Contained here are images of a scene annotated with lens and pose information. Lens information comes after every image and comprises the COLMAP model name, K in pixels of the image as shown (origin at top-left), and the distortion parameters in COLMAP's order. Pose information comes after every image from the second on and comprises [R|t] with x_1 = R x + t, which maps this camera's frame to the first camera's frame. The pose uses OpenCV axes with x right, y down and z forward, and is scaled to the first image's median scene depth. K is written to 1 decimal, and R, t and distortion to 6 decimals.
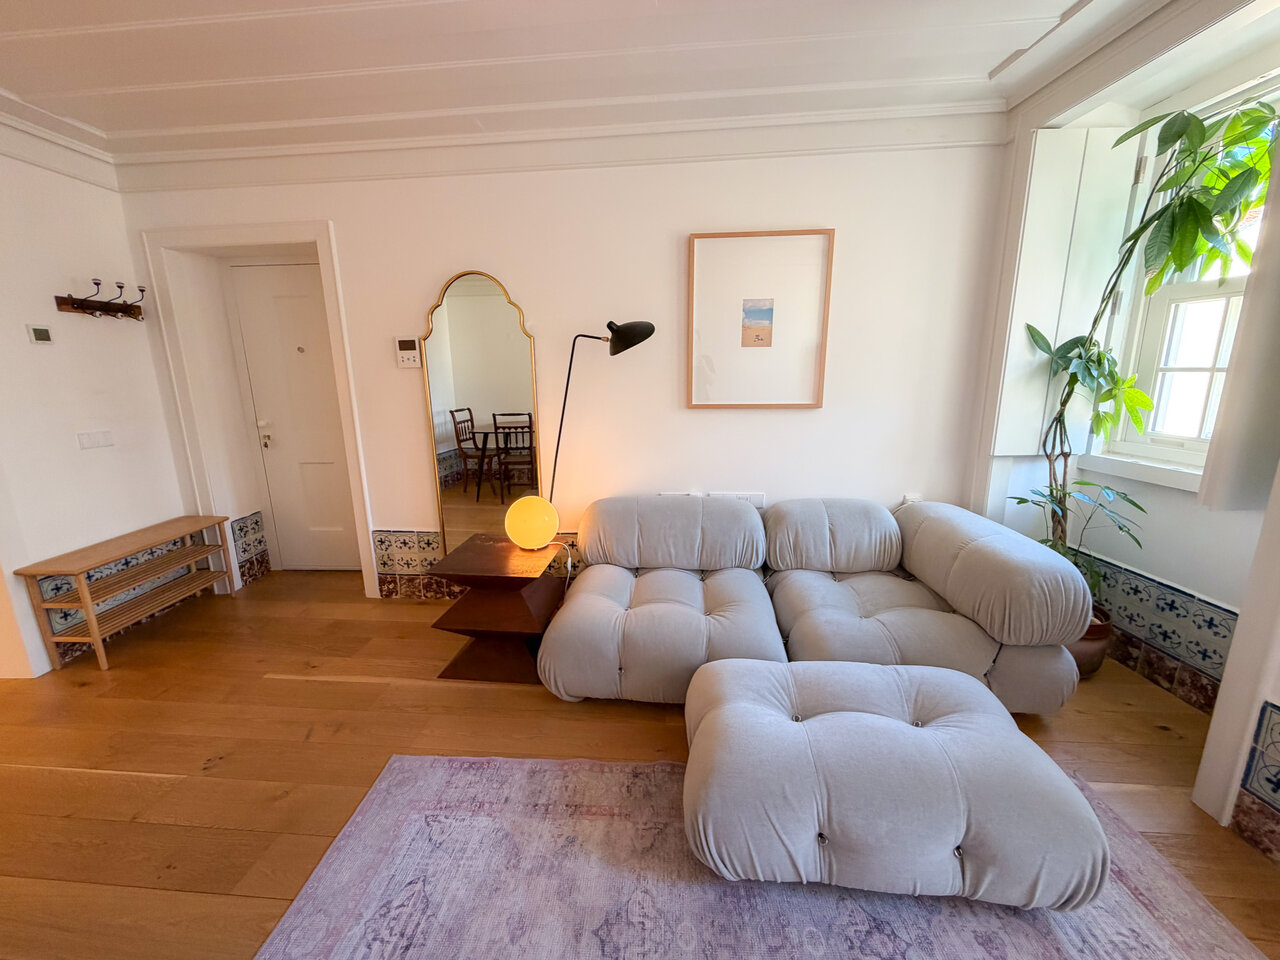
lens RADIAL K [[520.2, 0, 637.5], [0, 520.2, 471.3], [0, 0, 1]] dist [-0.004269, 0.001300]
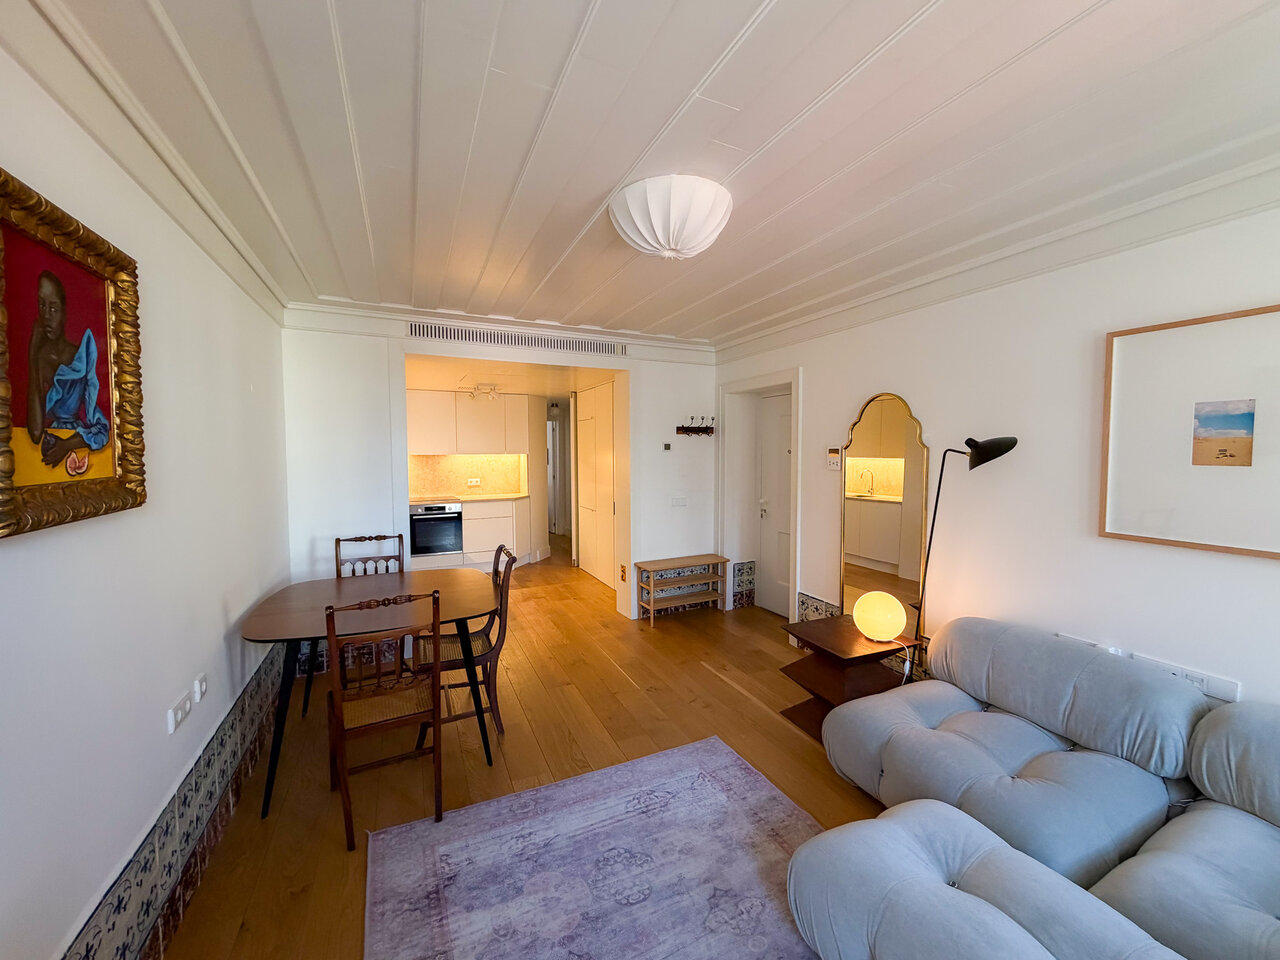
lens RADIAL K [[520.2, 0, 628.2], [0, 520.2, 481.0], [0, 0, 1]] dist [-0.004269, 0.001300]
pose [[0.470073, 0.062948, -0.880380, 0.493880], [-0.174644, 0.984366, -0.022867, -0.065212], [0.865177, 0.164502, 0.473718, -0.028478]]
